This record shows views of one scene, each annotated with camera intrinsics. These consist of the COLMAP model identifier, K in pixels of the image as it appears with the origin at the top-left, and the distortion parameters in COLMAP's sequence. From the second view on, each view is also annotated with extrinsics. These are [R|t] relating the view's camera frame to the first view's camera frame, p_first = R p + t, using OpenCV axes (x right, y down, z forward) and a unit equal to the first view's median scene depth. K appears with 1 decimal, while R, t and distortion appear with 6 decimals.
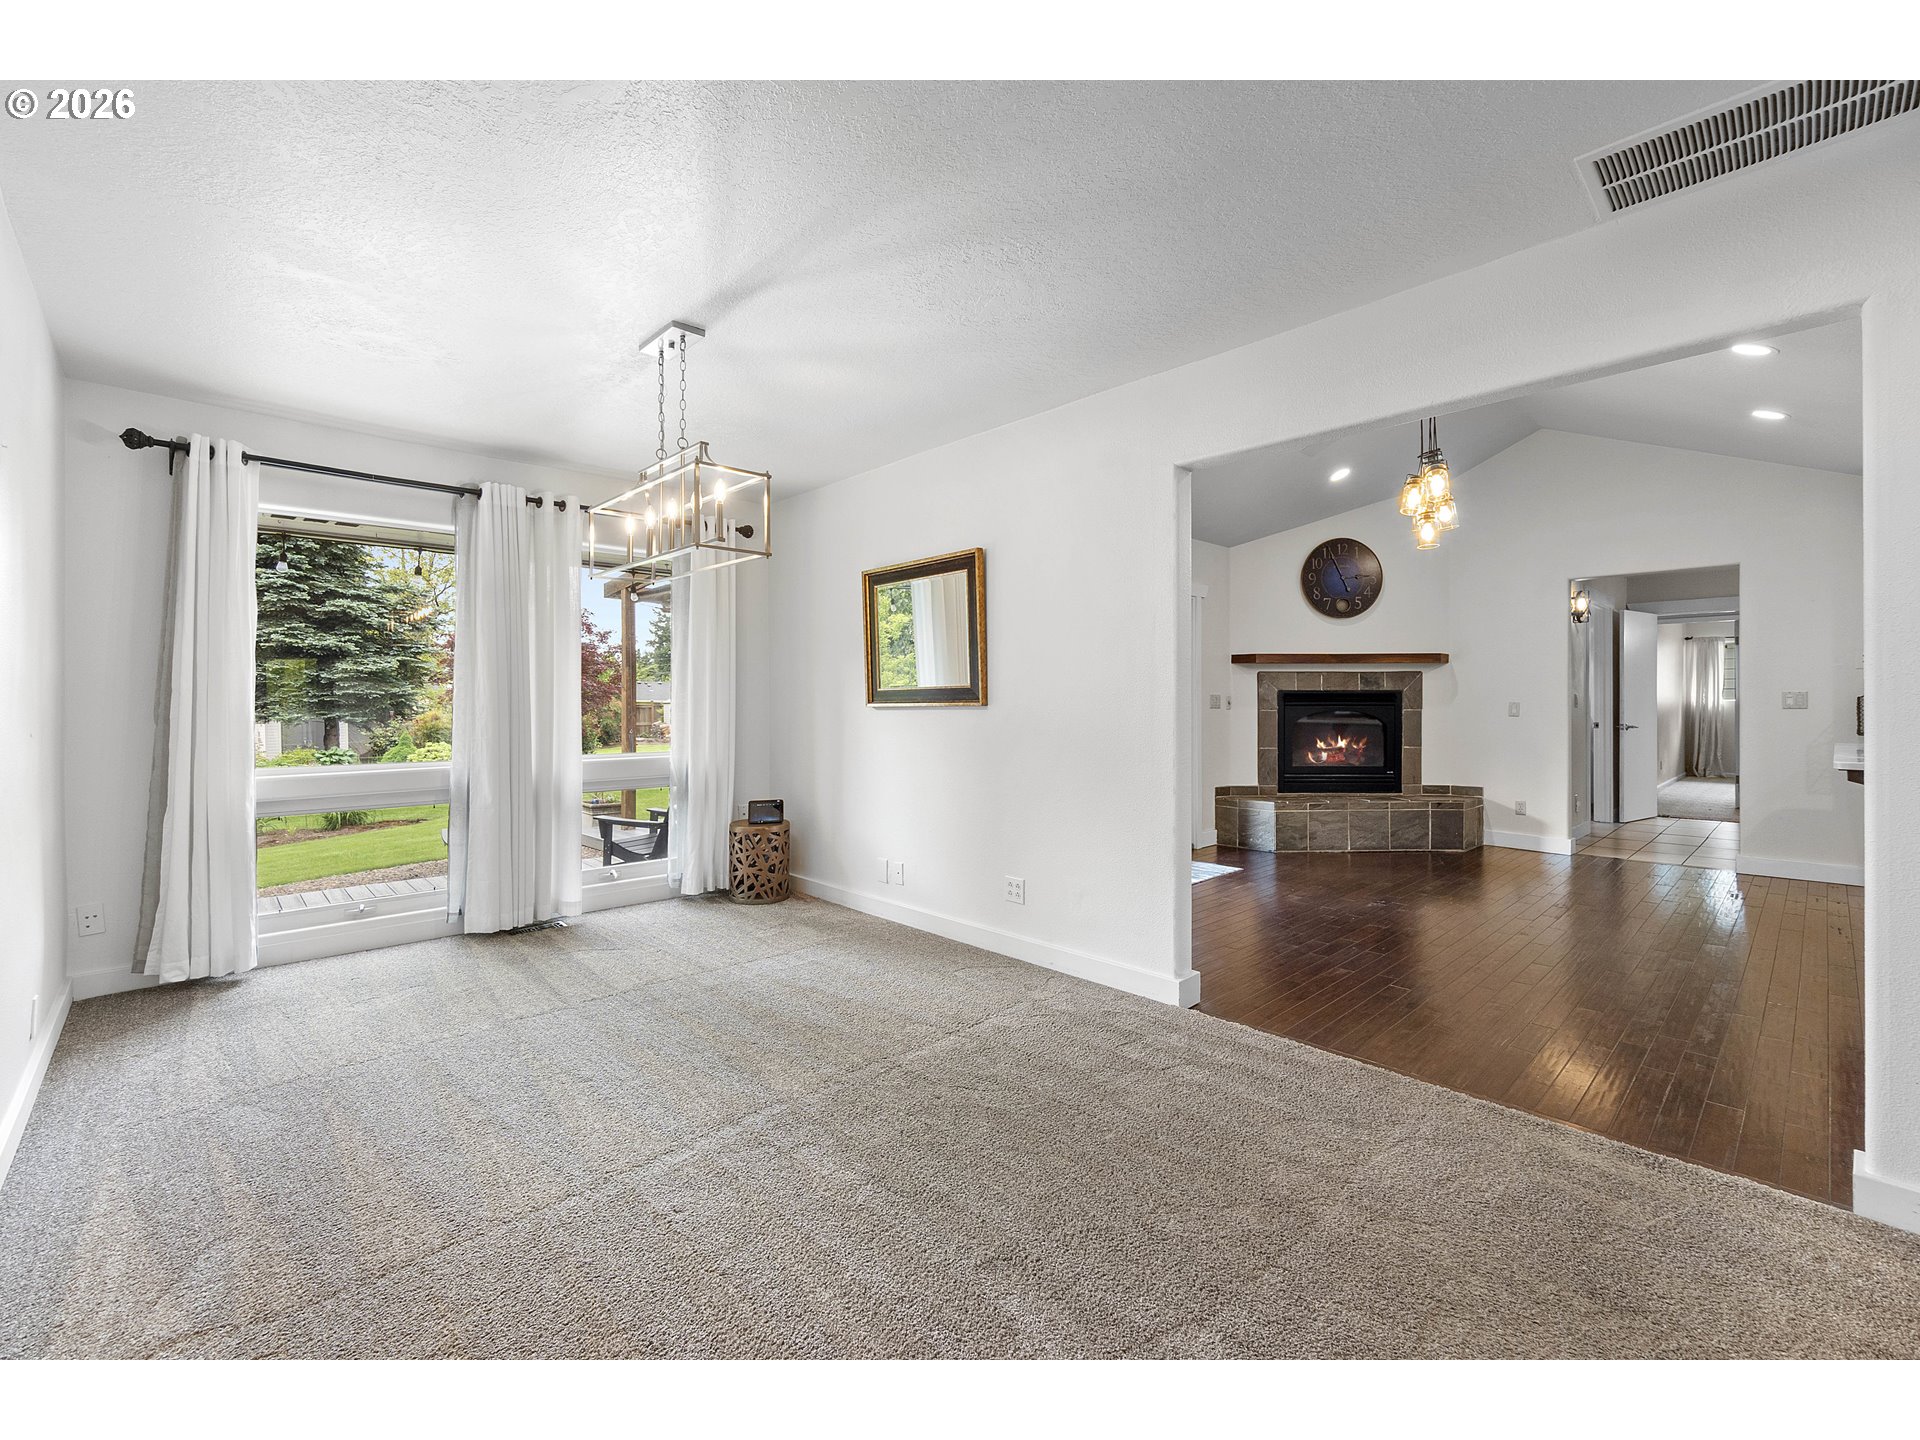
lens RADIAL K [[818.1, 0, 949.0], [0, 818.1, 708.9], [0, 0, 1]] dist [-0.012254, 0.002138]
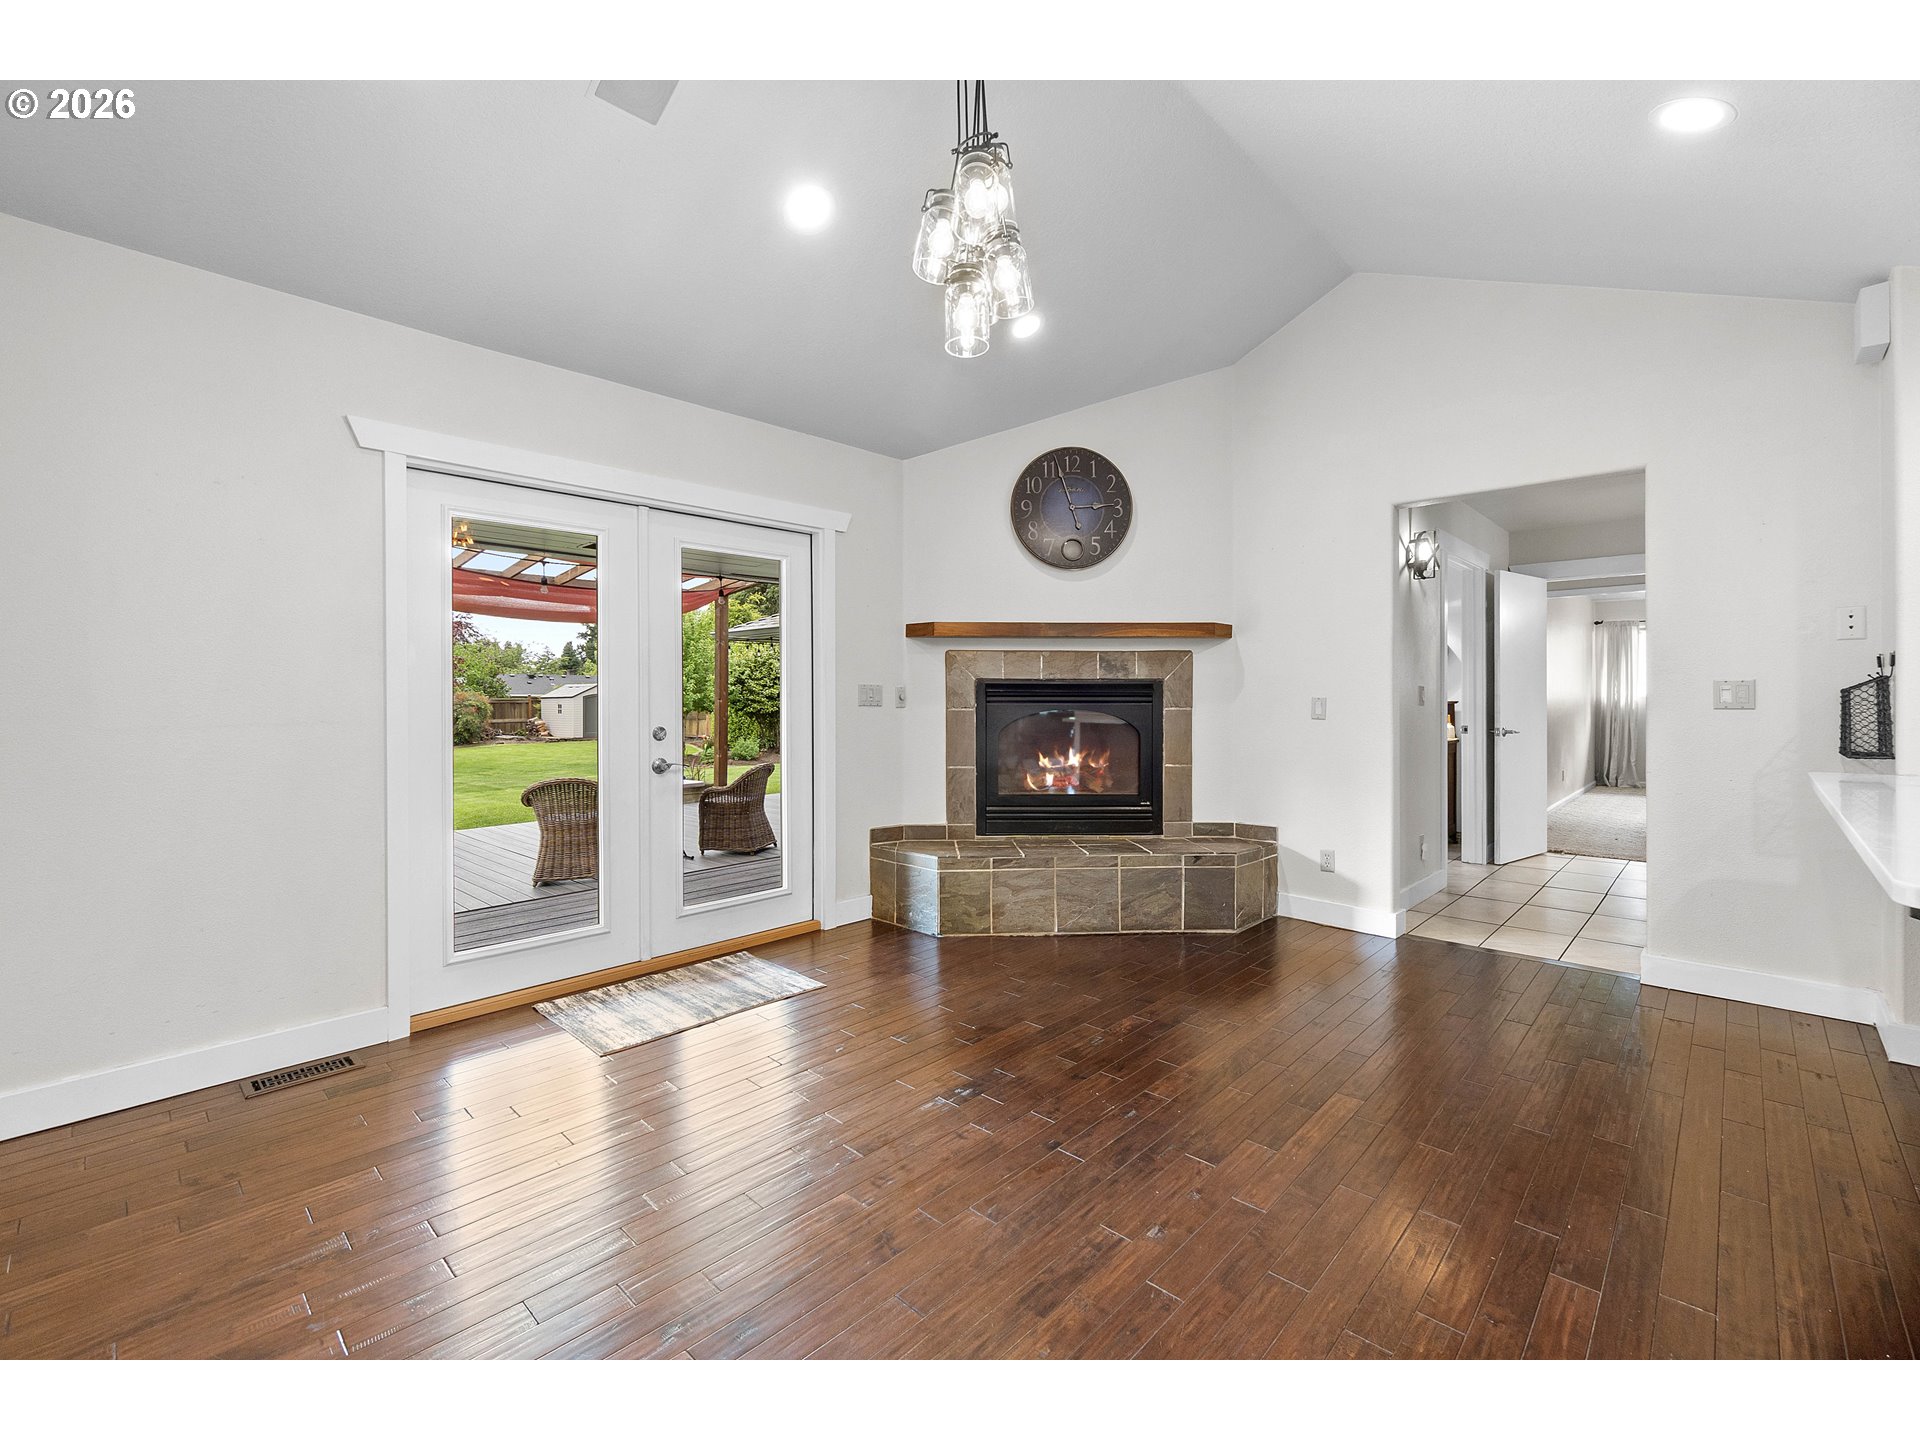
lens RADIAL K [[818.1, 0, 953.5], [0, 818.1, 699.4], [0, 0, 1]] dist [-0.012254, 0.002138]
pose [[0.998366, 0.001505, 0.057121, 0.348952], [-0.001180, 0.999983, -0.005722, -0.002339], [-0.057129, 0.005645, 0.998351, 0.348760]]
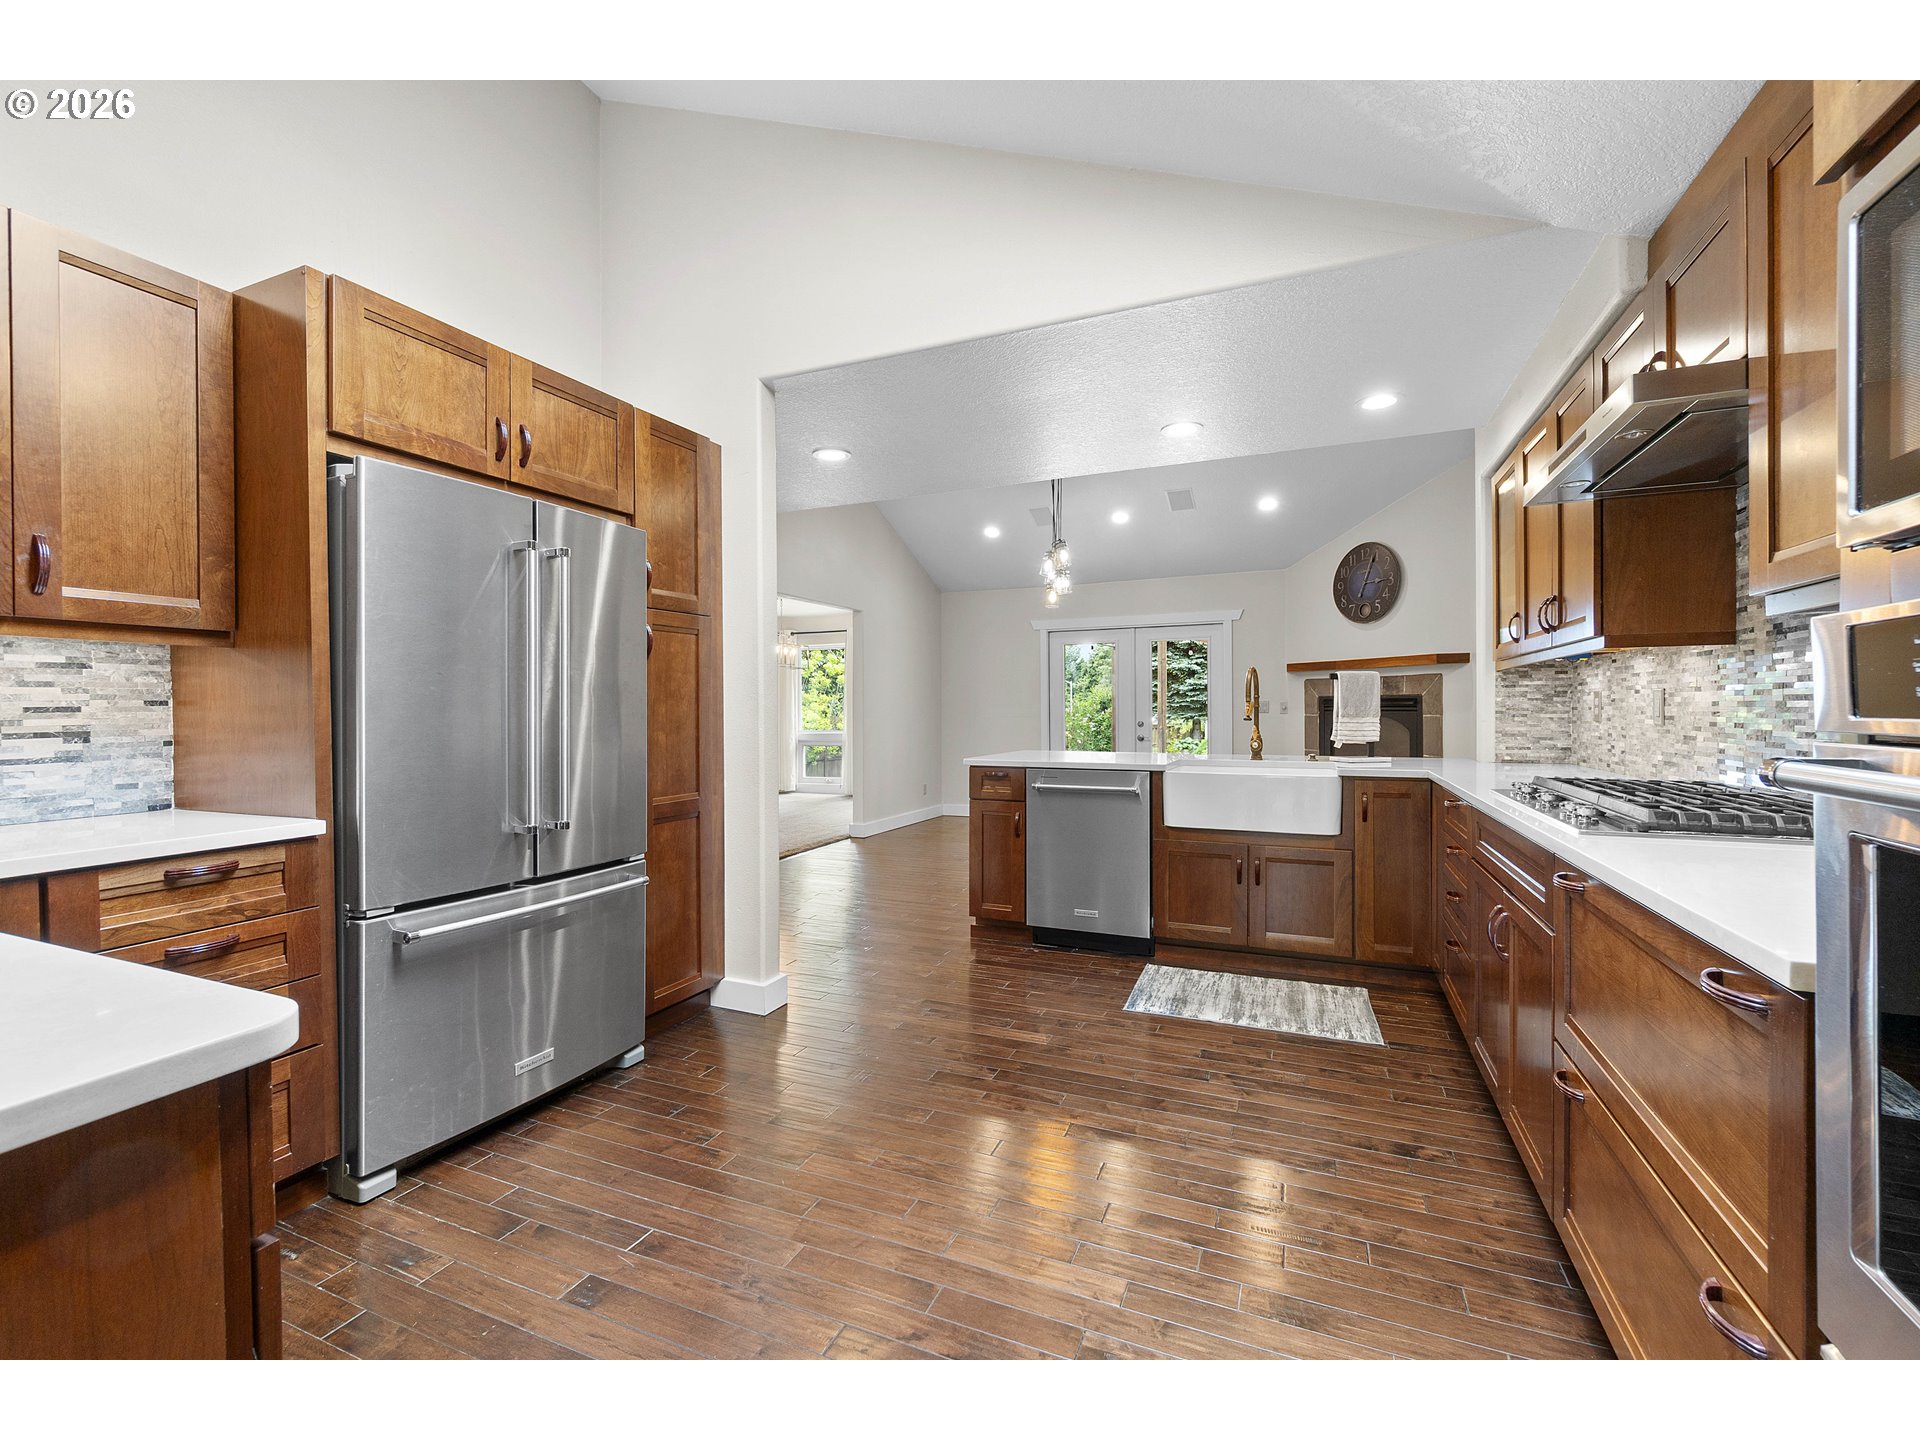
lens RADIAL K [[818.1, 0, 957.4], [0, 818.1, 714.8], [0, 0, 1]] dist [-0.012254, 0.002138]
pose [[0.401038, 0.006254, -0.916040, 1.196721], [-0.001505, 0.999980, 0.006169, -0.004349], [0.916060, -0.001096, 0.401039, 0.139409]]
